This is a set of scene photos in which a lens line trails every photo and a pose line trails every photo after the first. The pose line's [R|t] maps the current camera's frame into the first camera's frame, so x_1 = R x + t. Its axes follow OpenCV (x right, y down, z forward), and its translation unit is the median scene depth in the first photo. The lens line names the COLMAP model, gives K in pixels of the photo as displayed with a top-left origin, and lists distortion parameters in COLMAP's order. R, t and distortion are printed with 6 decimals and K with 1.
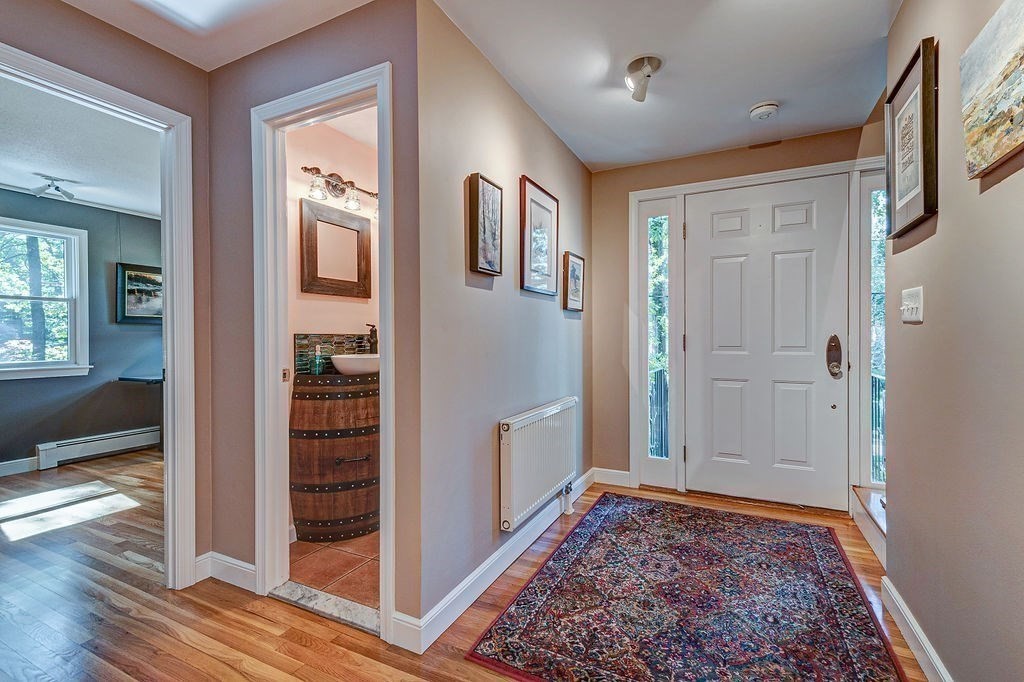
lens RADIAL K [[457.0, 0, 504.8], [0, 457.0, 339.3], [0, 0, 1]] dist [0.015708, -0.007081]
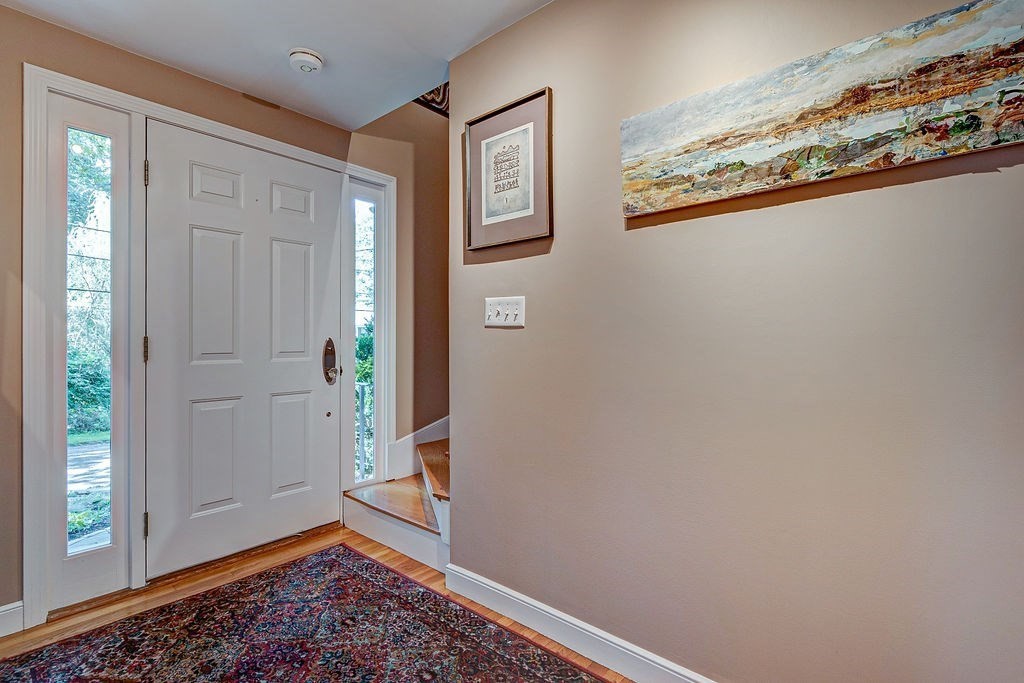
lens RADIAL K [[471.6, 0, 512.0], [0, 471.6, 341.5], [0, 0, 1]] dist [-0.002787, -0.001247]
pose [[0.228456, 0.004525, 0.973544, -0.143812], [0.003569, 0.999979, -0.005485, 0.002893], [-0.973548, 0.004728, 0.228435, 0.418873]]
